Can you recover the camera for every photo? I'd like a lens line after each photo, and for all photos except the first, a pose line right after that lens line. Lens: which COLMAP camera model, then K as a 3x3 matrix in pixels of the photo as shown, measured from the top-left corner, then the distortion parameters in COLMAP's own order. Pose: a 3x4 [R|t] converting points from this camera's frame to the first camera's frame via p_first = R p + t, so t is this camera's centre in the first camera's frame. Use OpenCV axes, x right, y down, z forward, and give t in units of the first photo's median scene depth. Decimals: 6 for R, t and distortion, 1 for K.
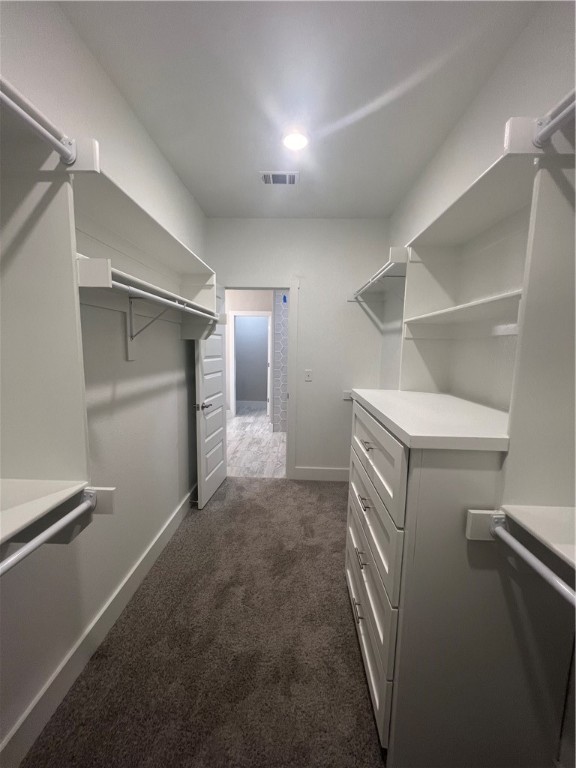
lens RADIAL K [[307.3, 0, 288.1], [0, 307.3, 382.9], [0, 0, 1]] dist [-0.000778, 0.000423]
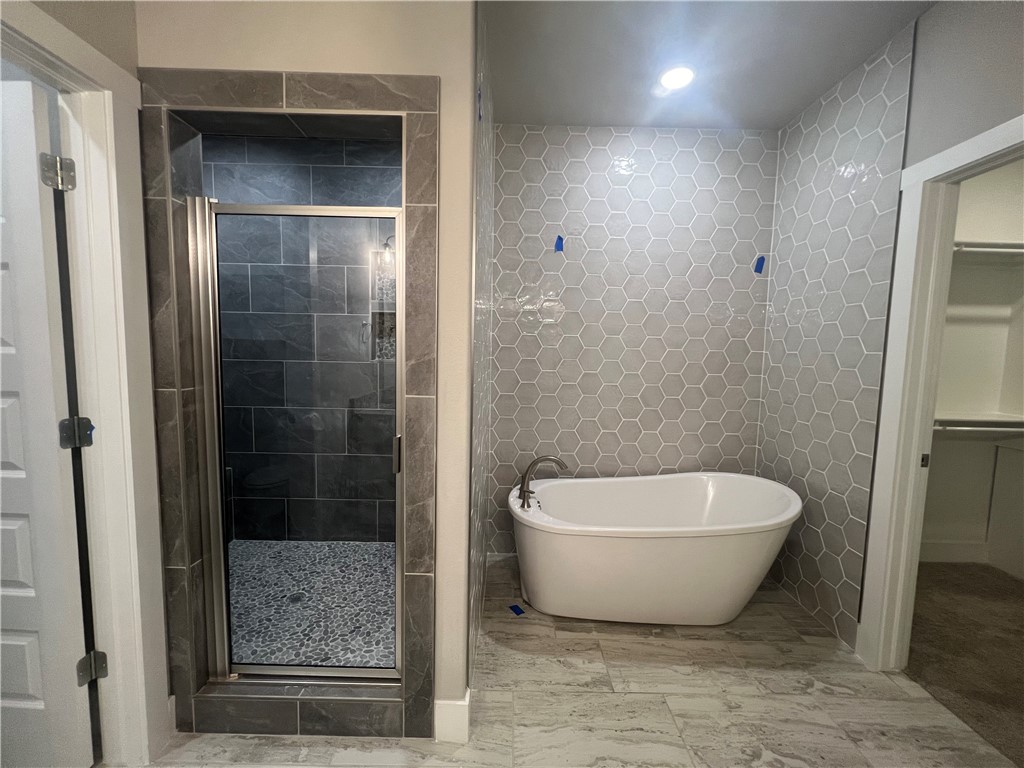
lens RADIAL K [[409.7, 0, 510.1], [0, 409.7, 384.2], [0, 0, 1]] dist [-0.000778, 0.000423]
pose [[-0.033550, -0.100629, 0.994358, -0.411295], [0.101046, 0.989479, 0.103544, -0.131824], [-0.994316, 0.103950, -0.023029, 1.283163]]
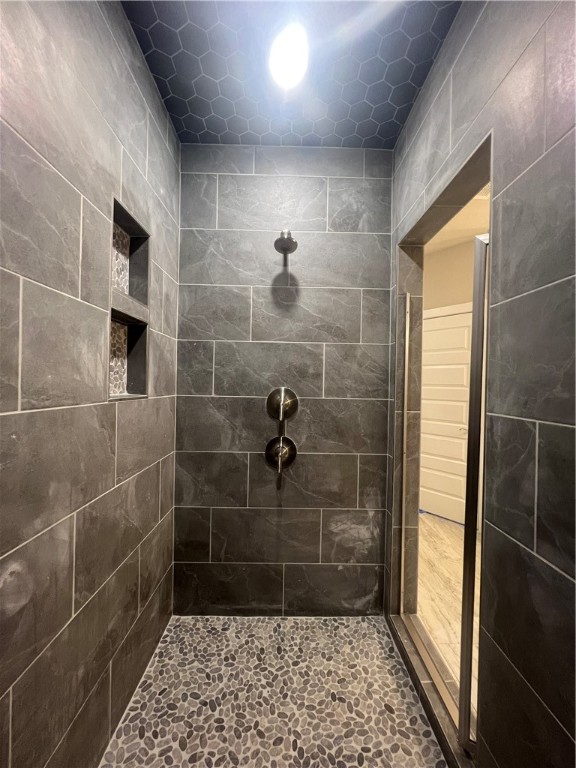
lens RADIAL K [[307.3, 0, 288.4], [0, 307.3, 384.0], [0, 0, 1]] dist [-0.000778, 0.000423]
pose [[-0.997945, -0.037626, -0.051869, 0.128150], [-0.043775, 0.991438, 0.123018, -0.175560], [0.046796, 0.125036, -0.991048, 1.759471]]
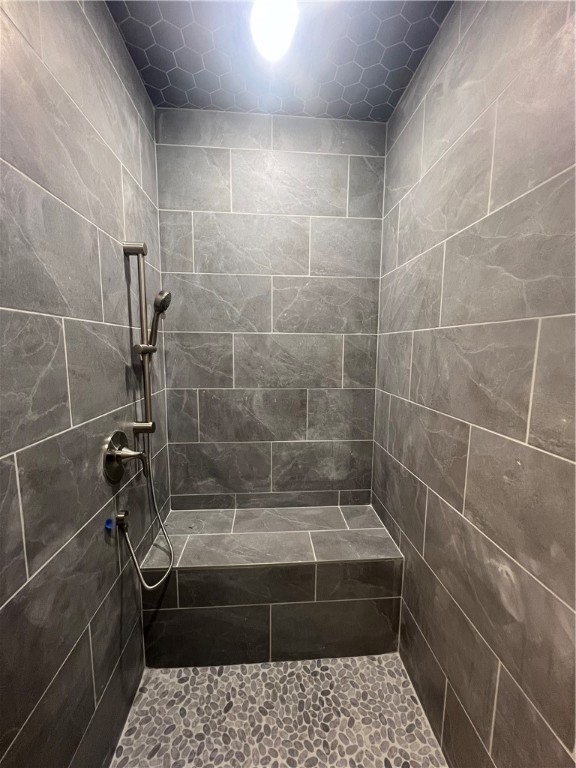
lens RADIAL K [[307.3, 0, 287.8], [0, 307.3, 384.6], [0, 0, 1]] dist [-0.000778, 0.000423]
pose [[0.994179, -0.023051, 0.105247, 0.105319], [0.022948, 0.999734, 0.002188, -0.172474], [-0.105269, 0.000239, 0.994444, 1.406867]]
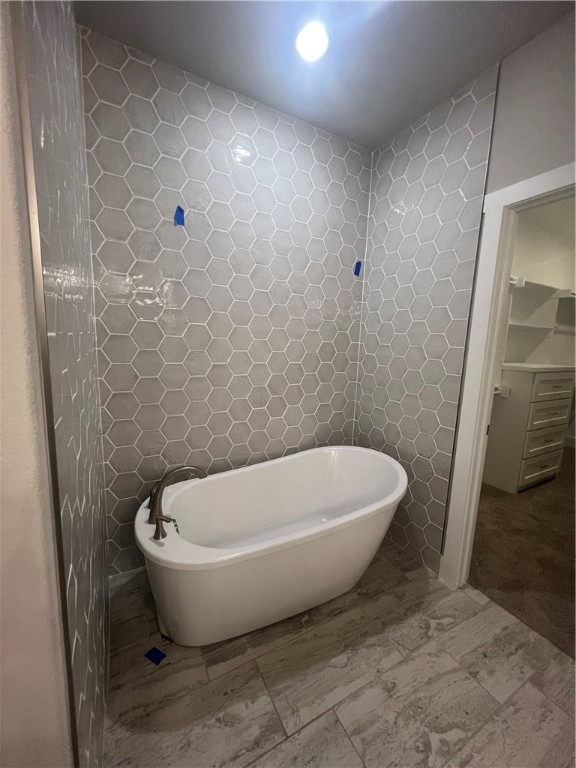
lens RADIAL K [[307.3, 0, 288.4], [0, 307.3, 384.5], [0, 0, 1]] dist [-0.000778, 0.000423]
pose [[-0.508916, -0.161998, 0.845436, -0.213454], [0.061539, 0.972773, 0.223442, -0.137529], [-0.858614, 0.165740, -0.485090, 1.281650]]
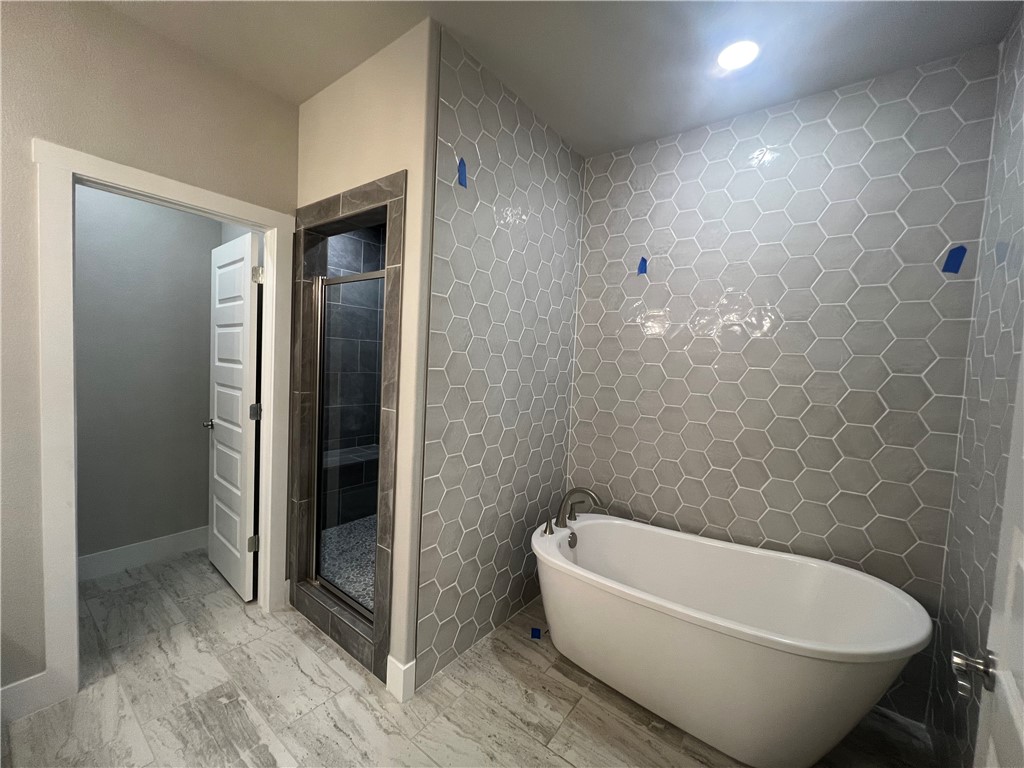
lens RADIAL K [[409.7, 0, 509.9], [0, 409.7, 384.0], [0, 0, 1]] dist [-0.000778, 0.000423]
pose [[0.576472, -0.032493, 0.816471, -0.358475], [0.060215, 0.998182, -0.002791, -0.112608], [-0.814895, 0.050772, 0.577380, 0.985156]]
